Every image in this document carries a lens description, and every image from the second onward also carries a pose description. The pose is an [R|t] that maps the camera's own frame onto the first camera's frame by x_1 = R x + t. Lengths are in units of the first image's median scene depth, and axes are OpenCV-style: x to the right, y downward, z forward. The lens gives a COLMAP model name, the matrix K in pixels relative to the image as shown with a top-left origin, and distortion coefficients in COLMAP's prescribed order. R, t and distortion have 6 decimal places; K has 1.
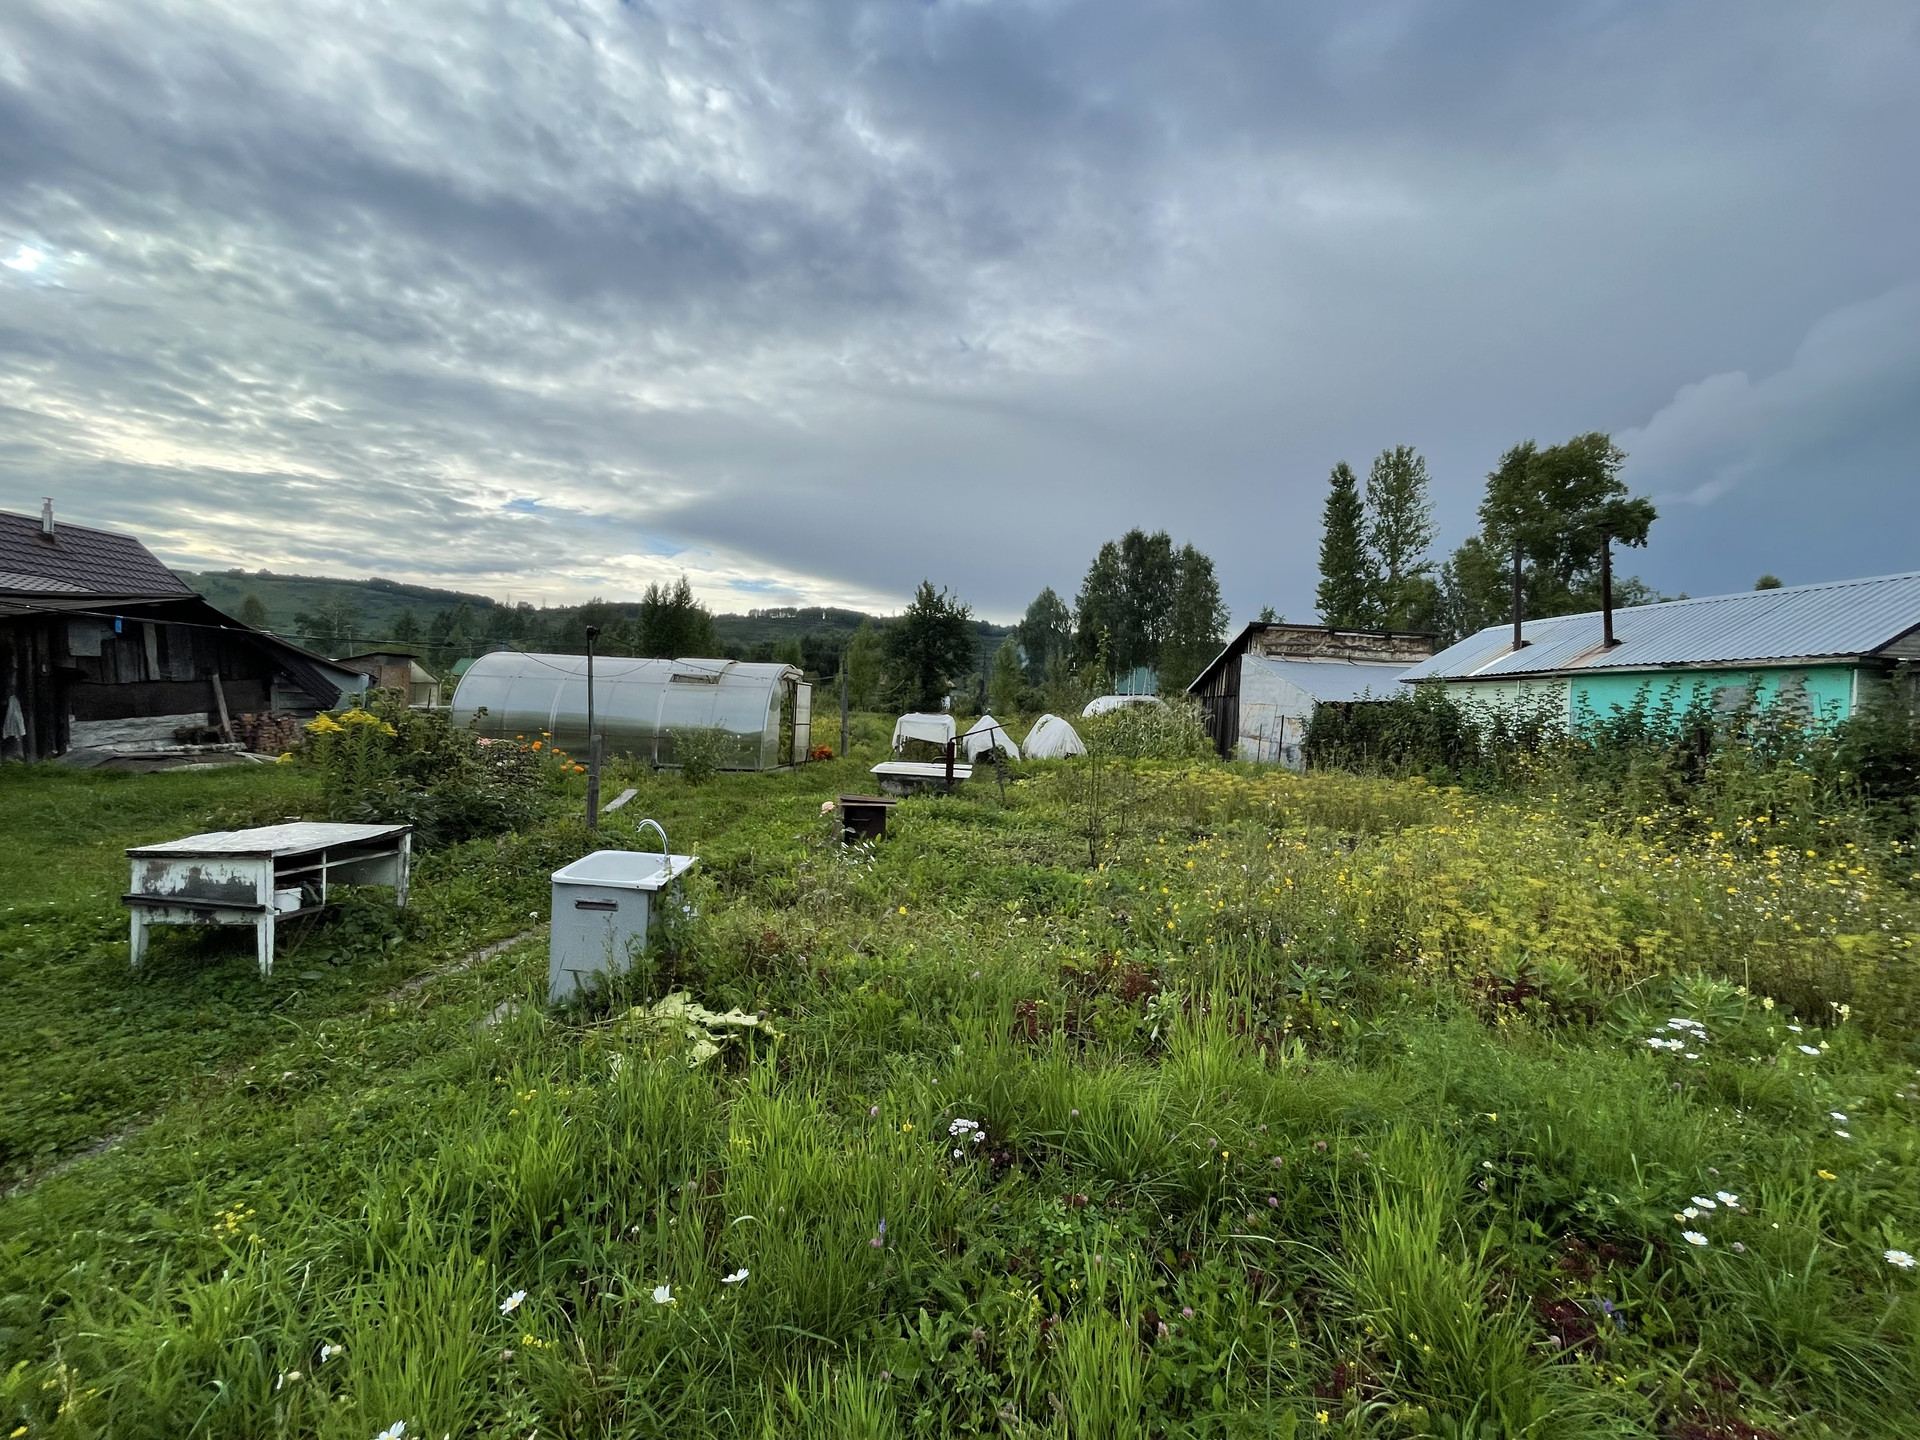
lens RADIAL K [[773.7, 0, 952.5], [0, 773.7, 713.3], [0, 0, 1]] dist [-0.003164, -0.000214]
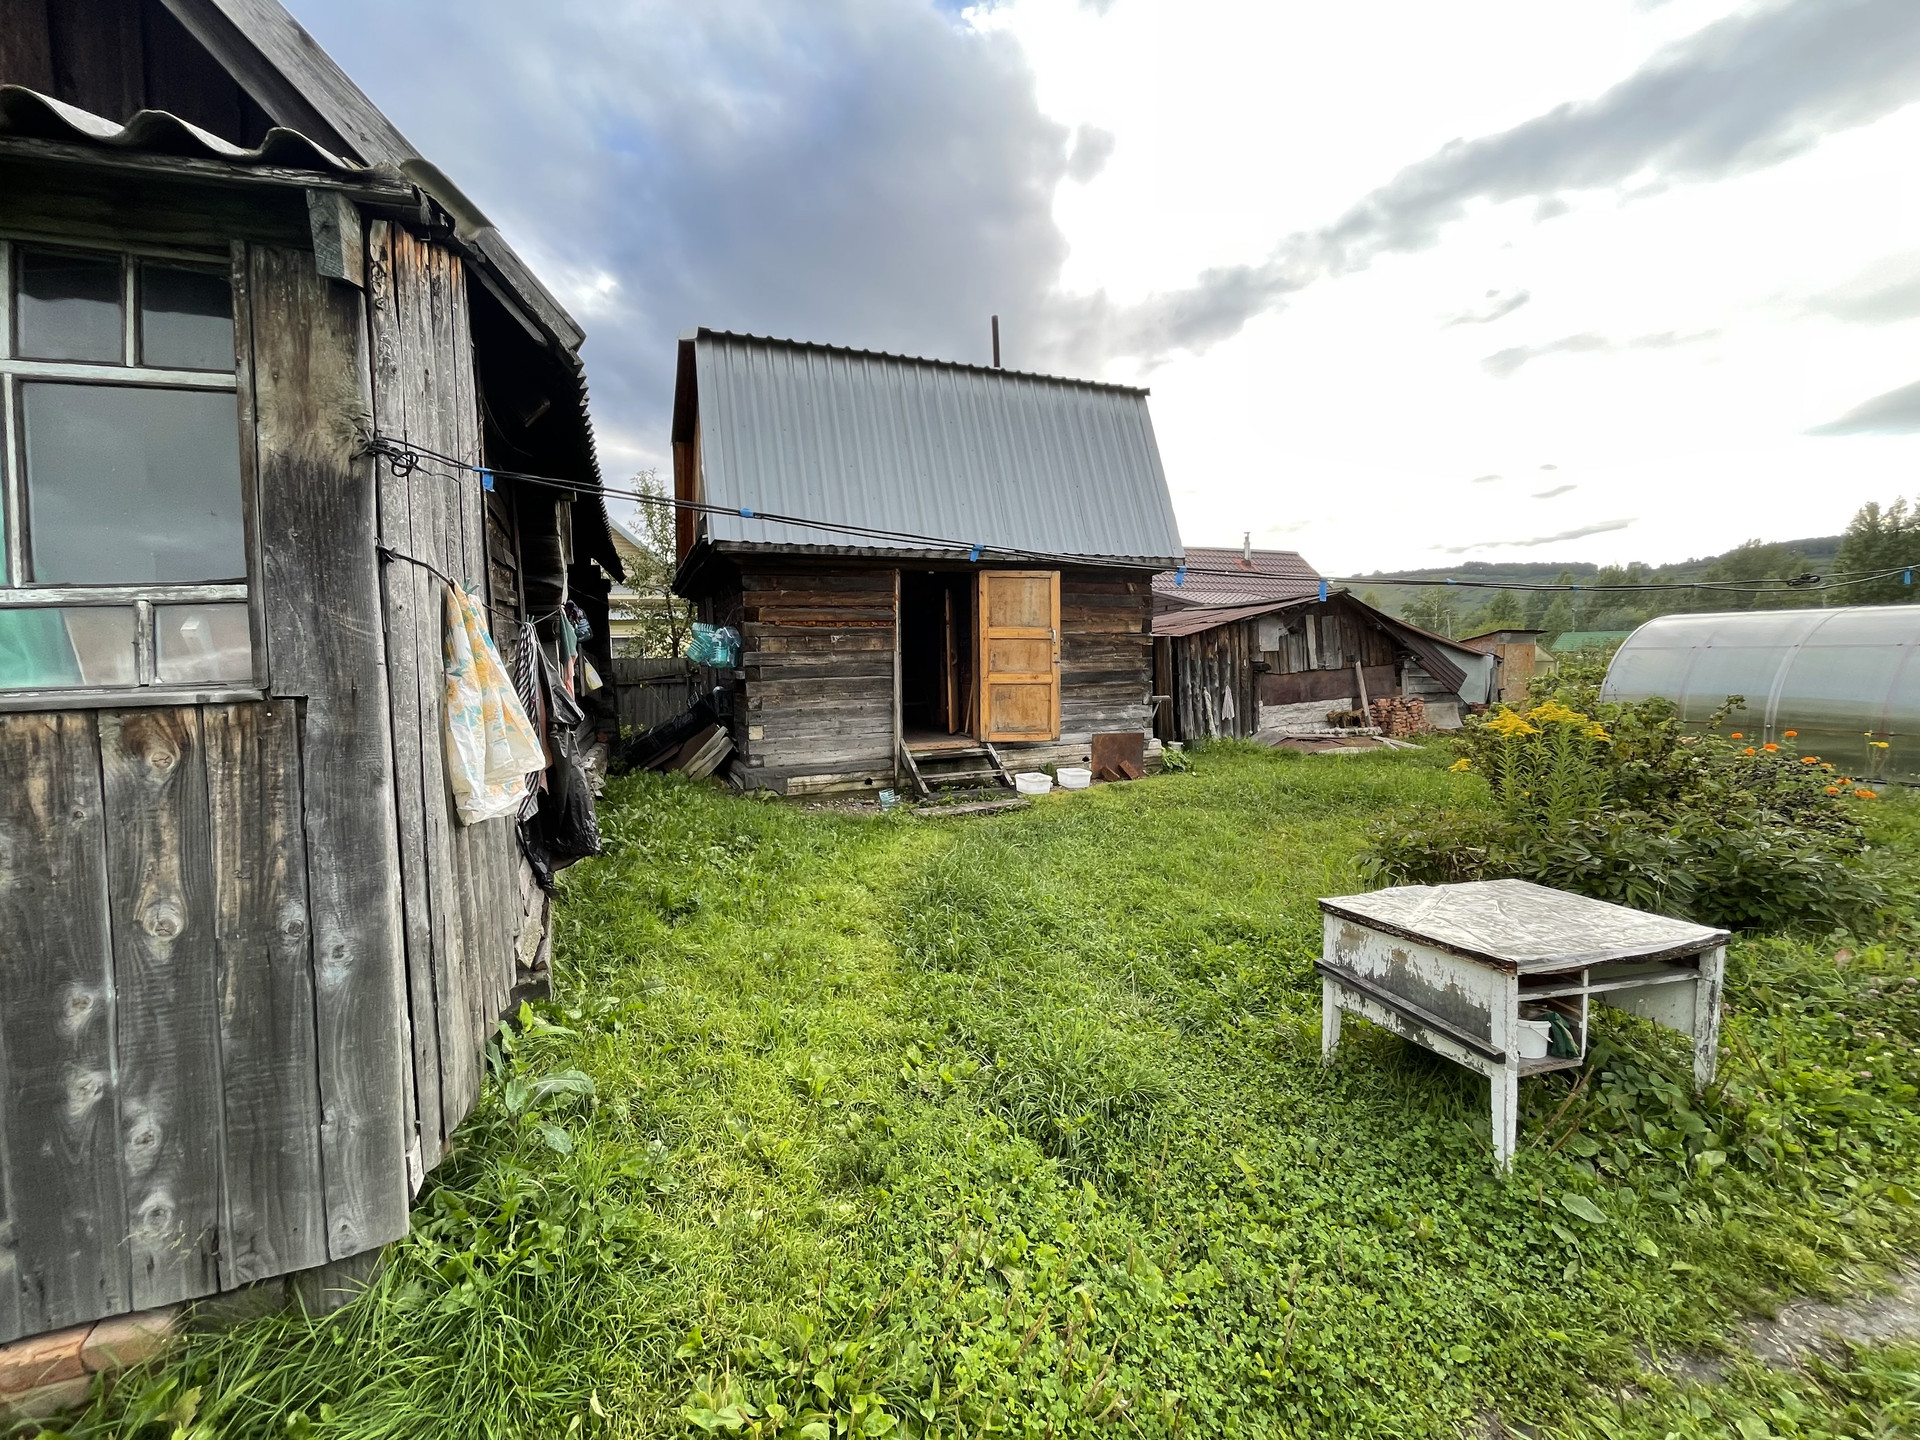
lens RADIAL K [[773.7, 0, 952.5], [0, 773.7, 713.3], [0, 0, 1]] dist [-0.003164, -0.000214]
pose [[0.334894, 0.019204, -0.942060, -0.153366], [0.005564, 0.999735, 0.022358, -0.007283], [0.942239, -0.012729, 0.334698, 0.130692]]
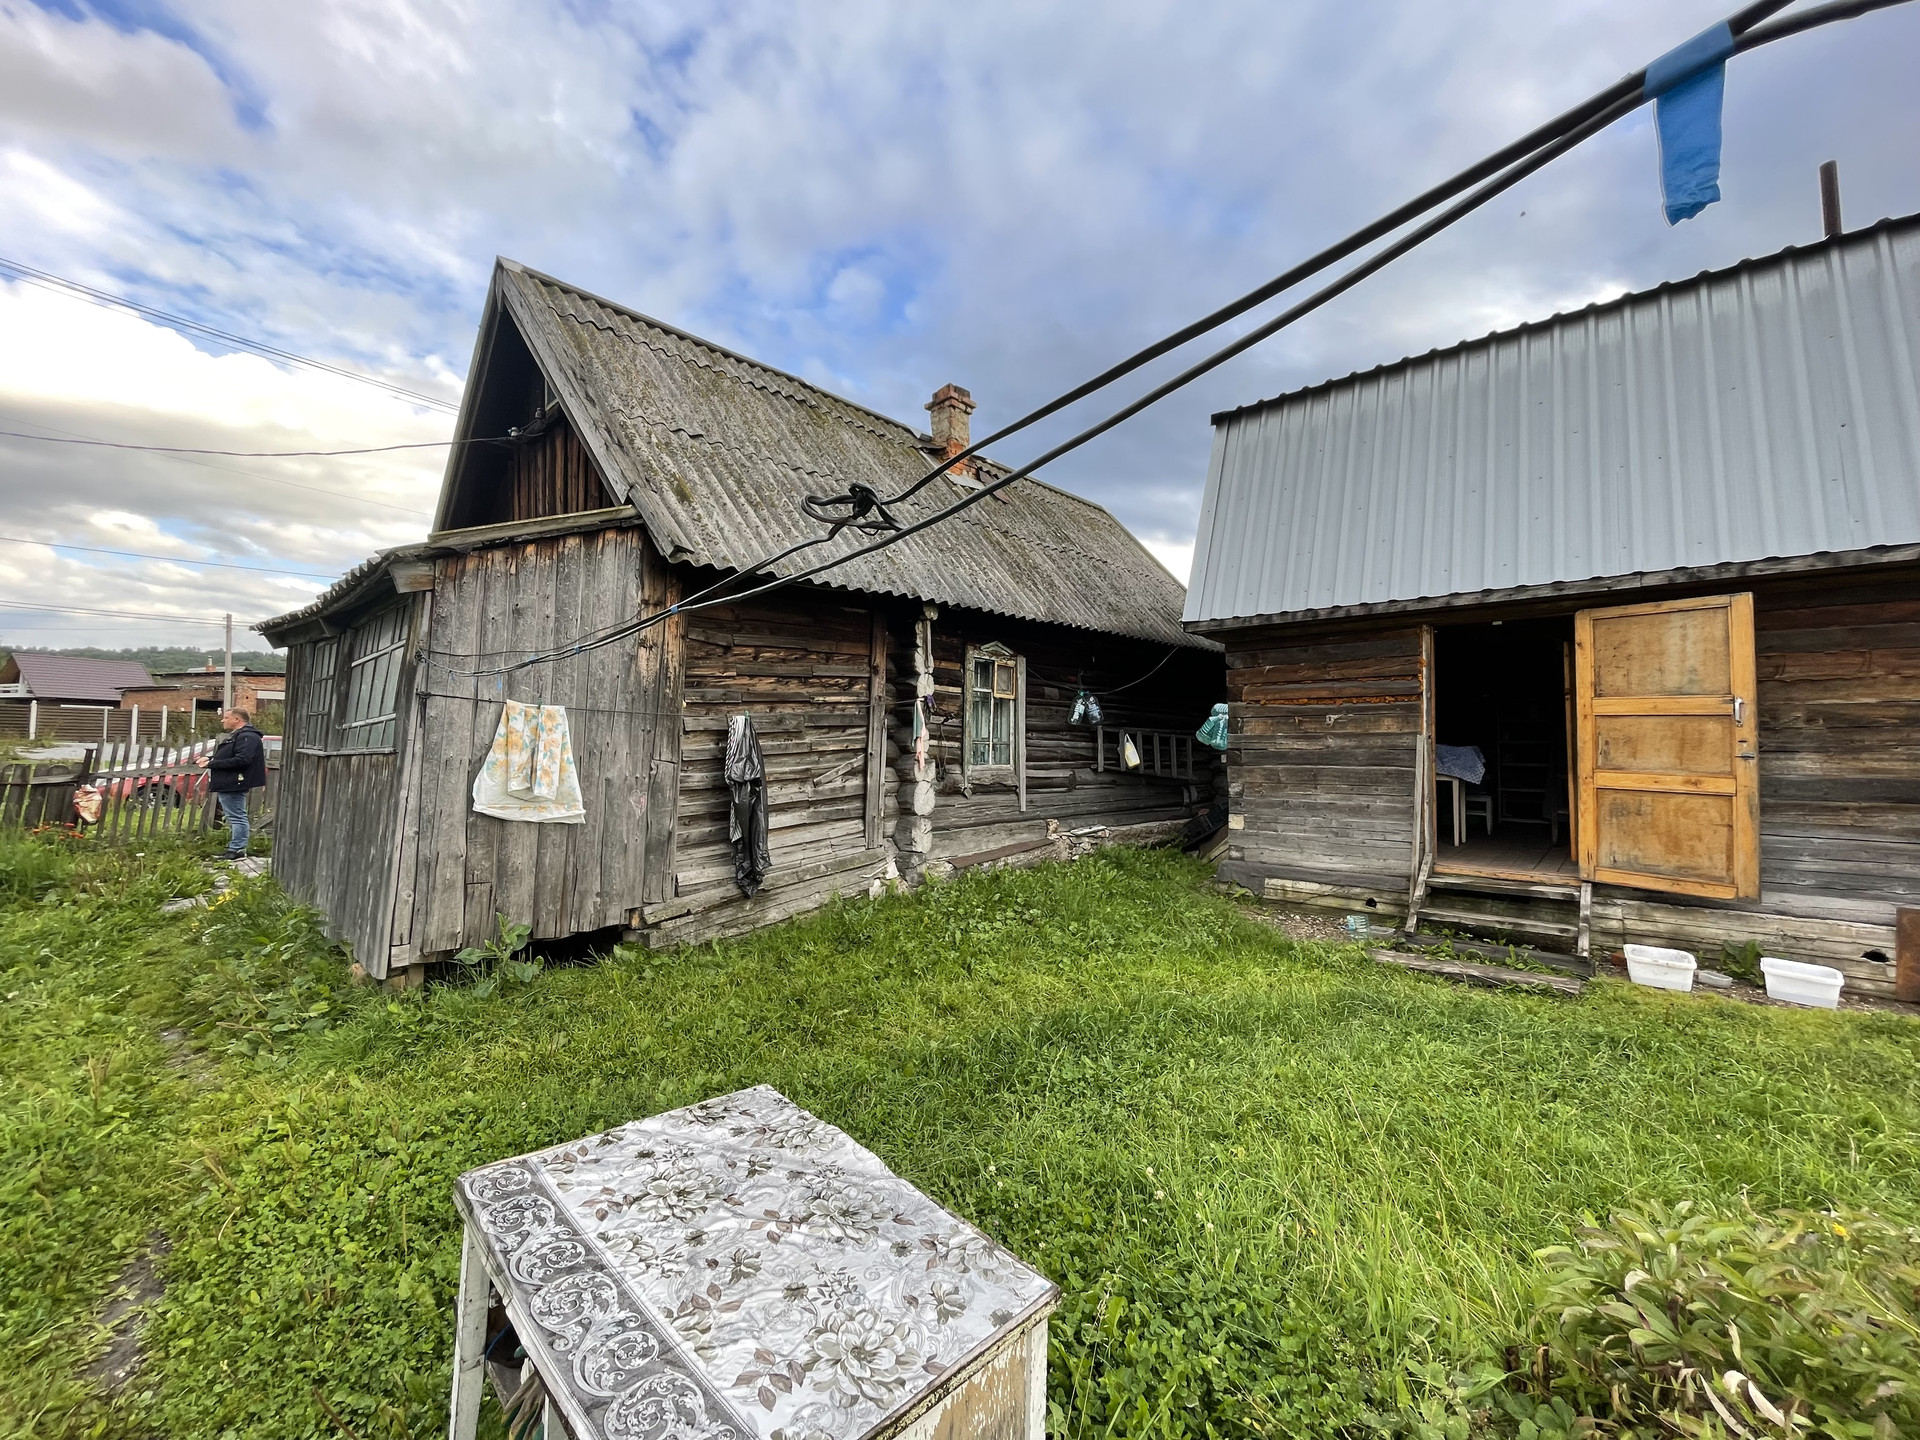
lens RADIAL K [[773.7, 0, 952.5], [0, 773.7, 713.3], [0, 0, 1]] dist [-0.003164, -0.000214]
pose [[-0.704746, -0.071546, -0.705843, -0.240318], [-0.052799, 0.997432, -0.048386, -0.020660], [0.707492, 0.003167, -0.706714, 0.467106]]
